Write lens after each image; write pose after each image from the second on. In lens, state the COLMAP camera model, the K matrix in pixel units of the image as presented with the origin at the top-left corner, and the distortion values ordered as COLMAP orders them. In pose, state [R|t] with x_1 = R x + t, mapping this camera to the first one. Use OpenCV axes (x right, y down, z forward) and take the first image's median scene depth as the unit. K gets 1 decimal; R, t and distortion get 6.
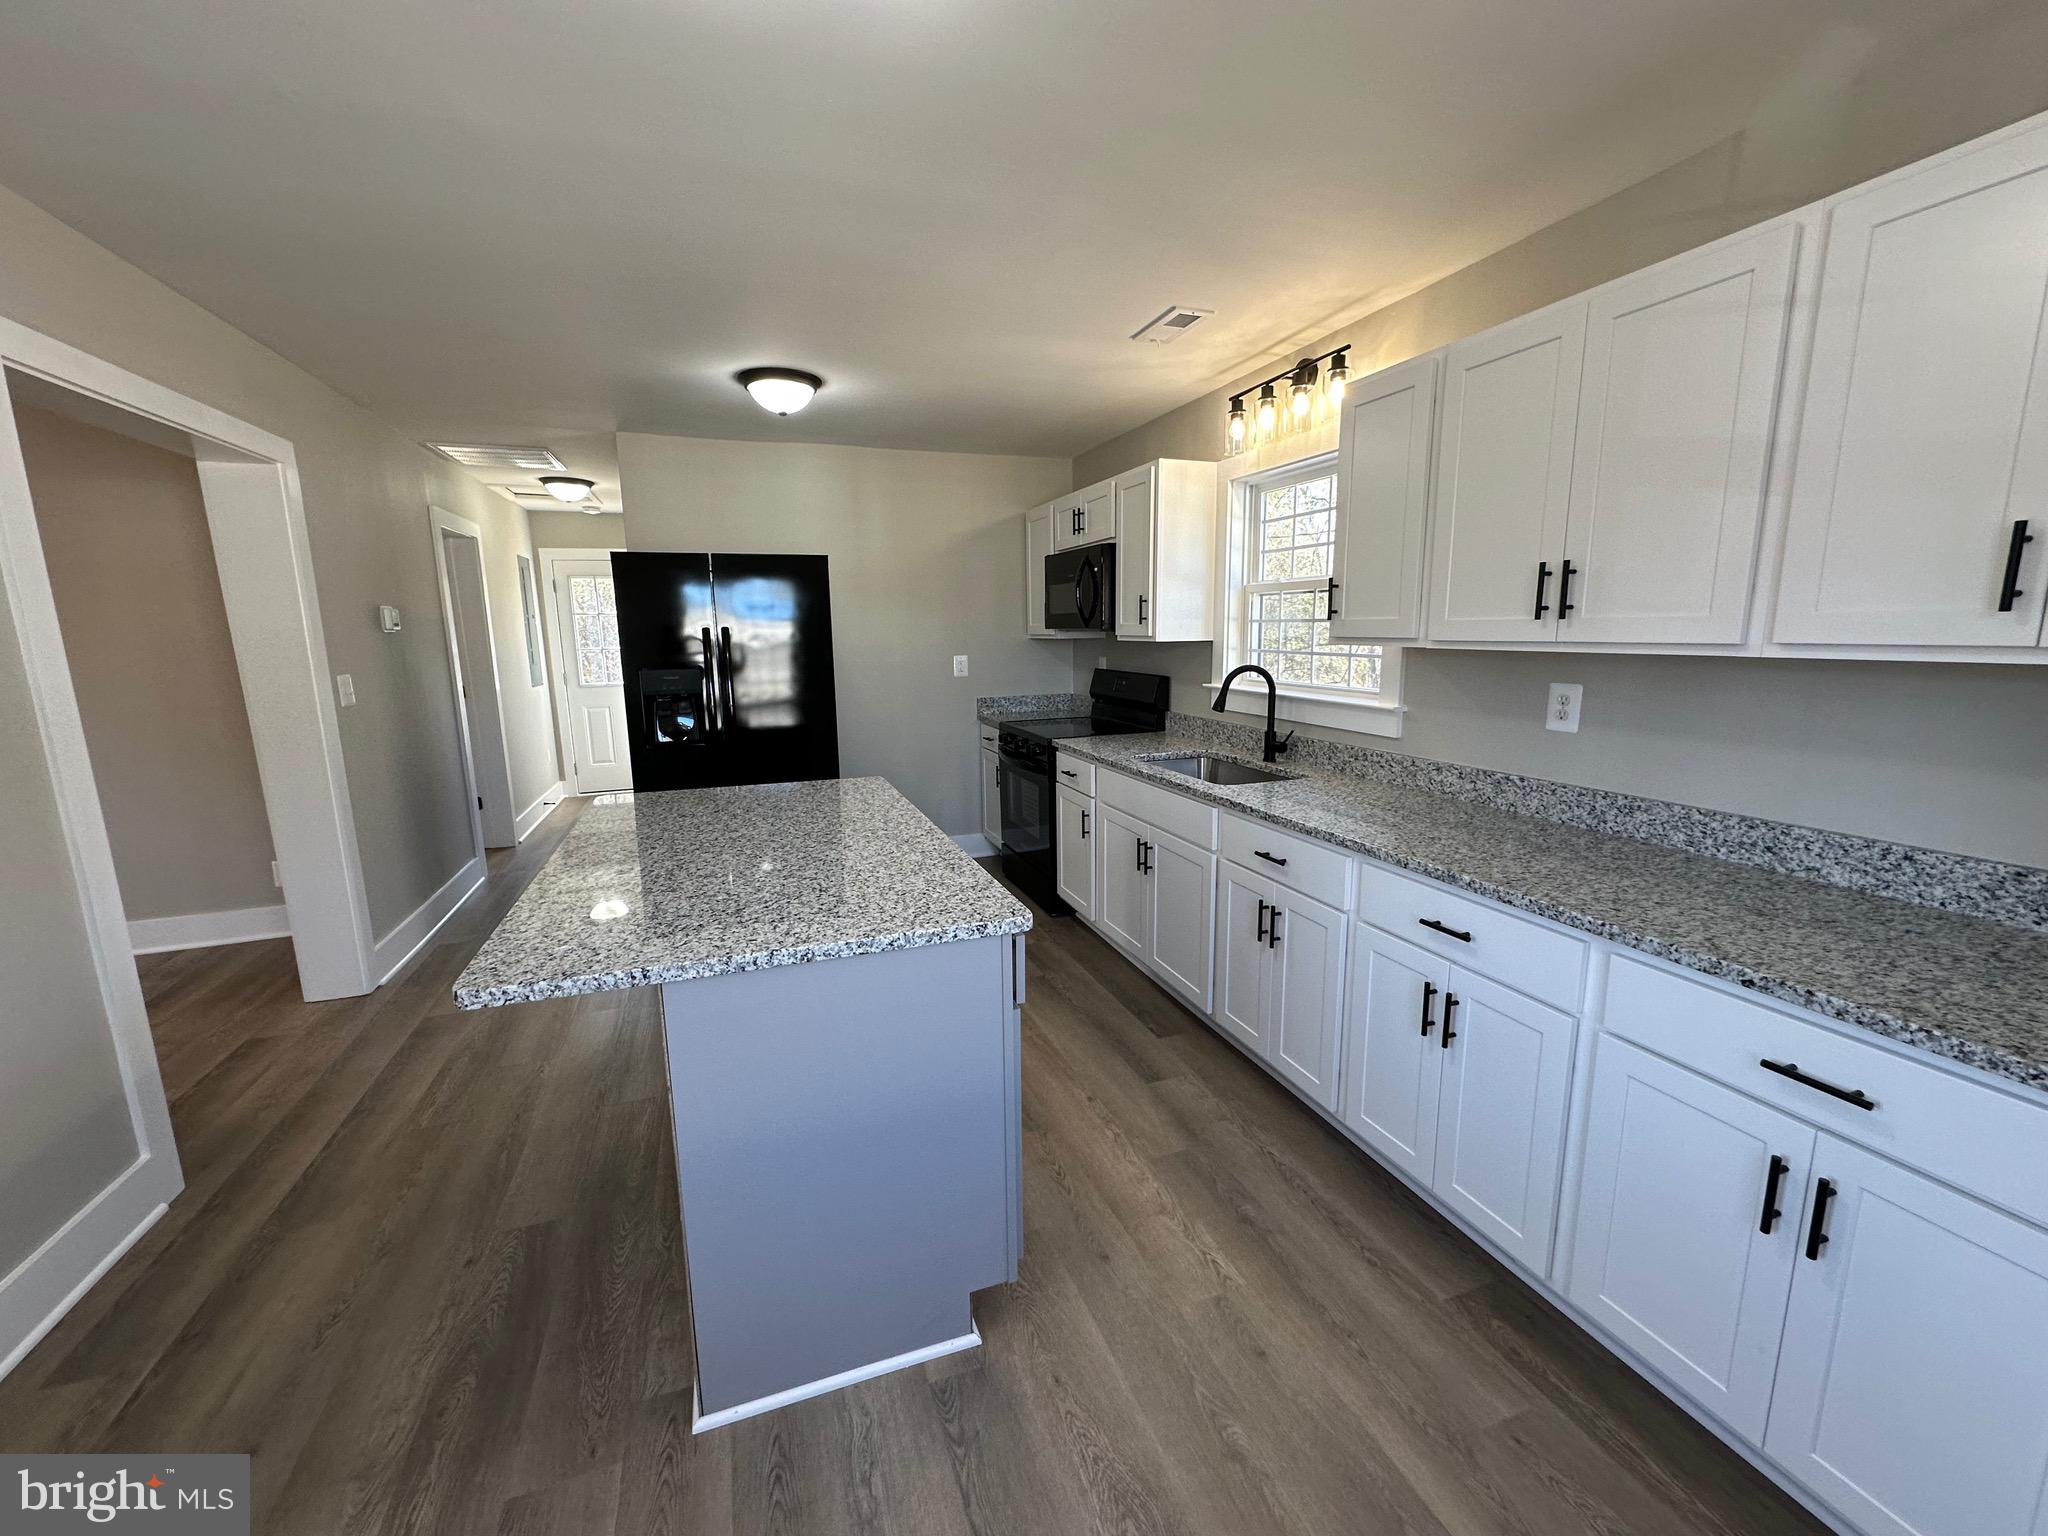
lens RADIAL K [[816.2, 0, 1025.9], [0, 816.2, 769.0], [0, 0, 1]] dist [-0.001862, -0.000624]
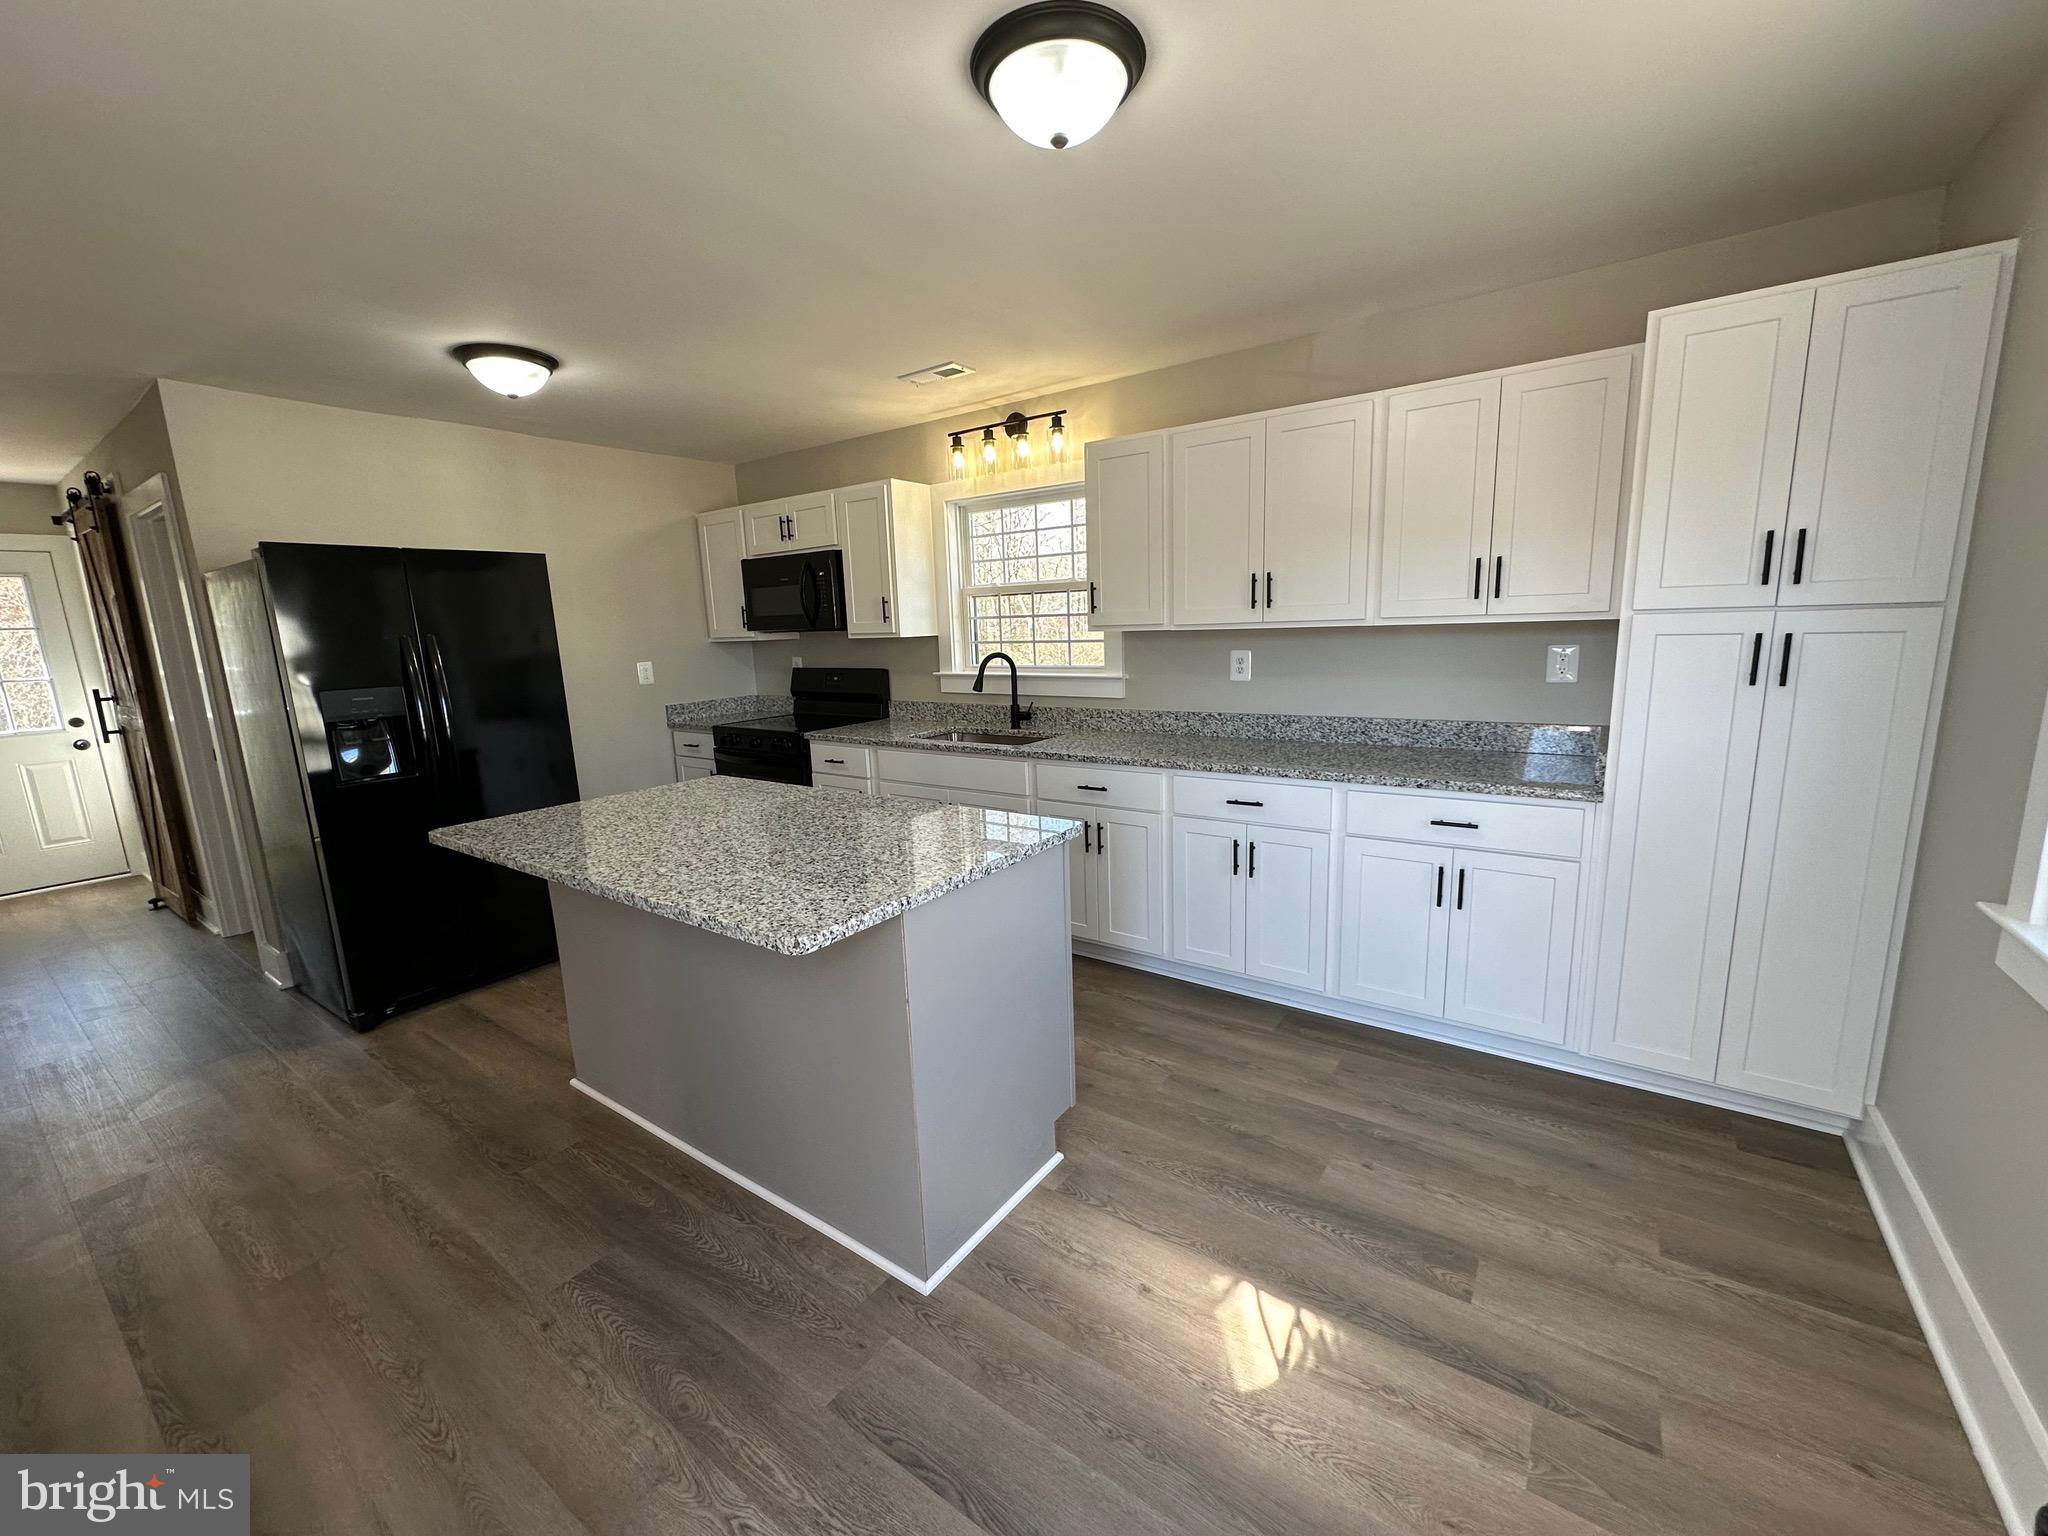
lens RADIAL K [[816.2, 0, 1025.8], [0, 816.2, 769.2], [0, 0, 1]] dist [-0.001862, -0.000624]
pose [[0.820883, -0.119188, 0.558520, -0.430528], [0.123785, 0.991864, 0.029730, 0.018529], [-0.557519, 0.044731, 0.828958, -0.050661]]
